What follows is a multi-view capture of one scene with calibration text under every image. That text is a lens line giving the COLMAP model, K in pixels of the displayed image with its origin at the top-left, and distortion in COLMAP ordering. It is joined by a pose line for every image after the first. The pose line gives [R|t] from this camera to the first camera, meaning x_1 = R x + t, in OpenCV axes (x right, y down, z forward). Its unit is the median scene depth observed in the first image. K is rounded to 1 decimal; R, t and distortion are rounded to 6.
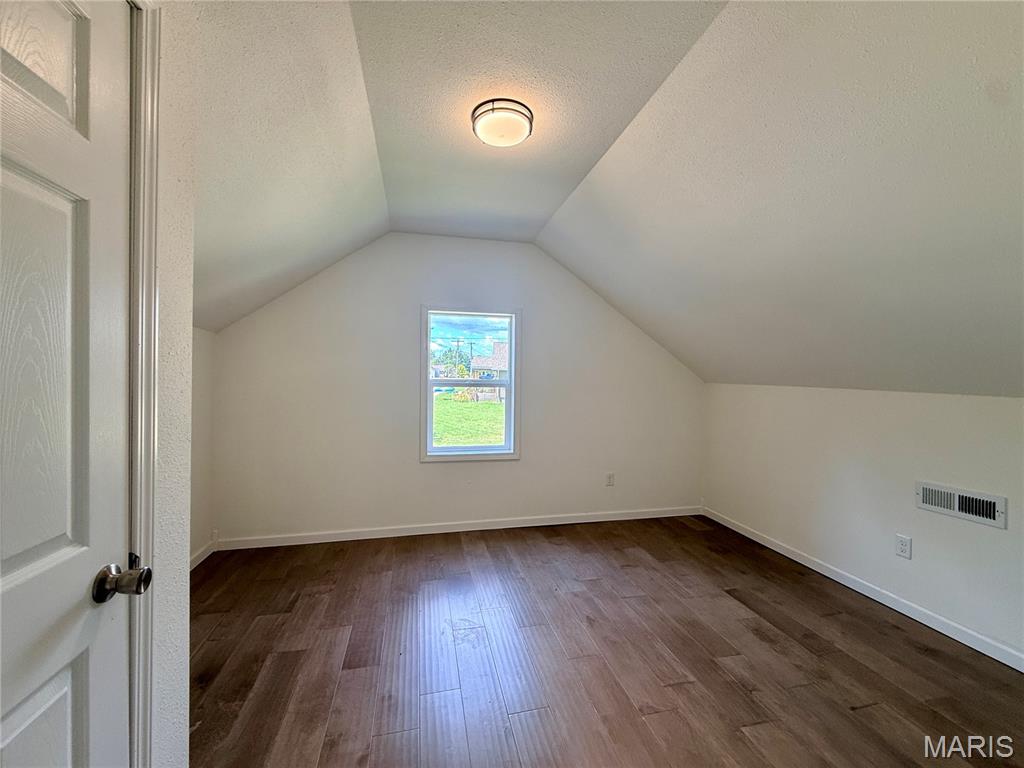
lens RADIAL K [[408.1, 0, 512.0], [0, 408.1, 384.0], [0, 0, 1]] dist [0.000990, 0.000020]
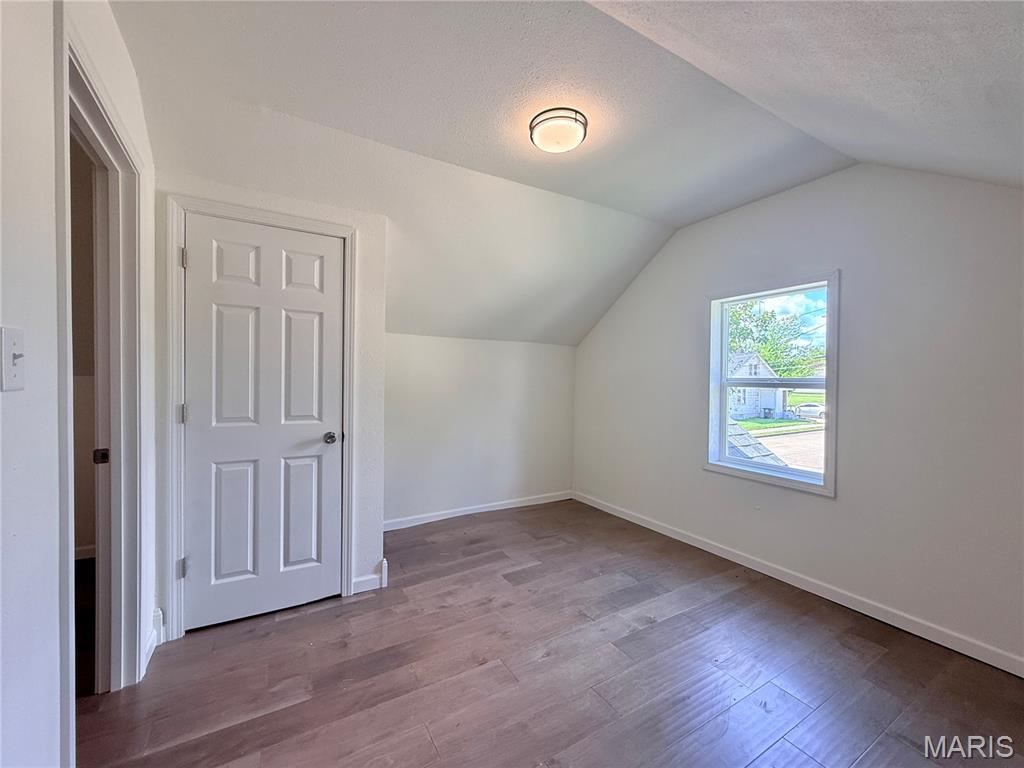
lens RADIAL K [[408.1, 0, 512.0], [0, 408.1, 384.0], [0, 0, 1]] dist [0.000990, 0.000020]
pose [[0.298016, 0.000061, -0.954561, 0.705234], [-0.026080, 0.999627, -0.008079, 0.026791], [0.954204, 0.027303, 0.297907, 0.428061]]
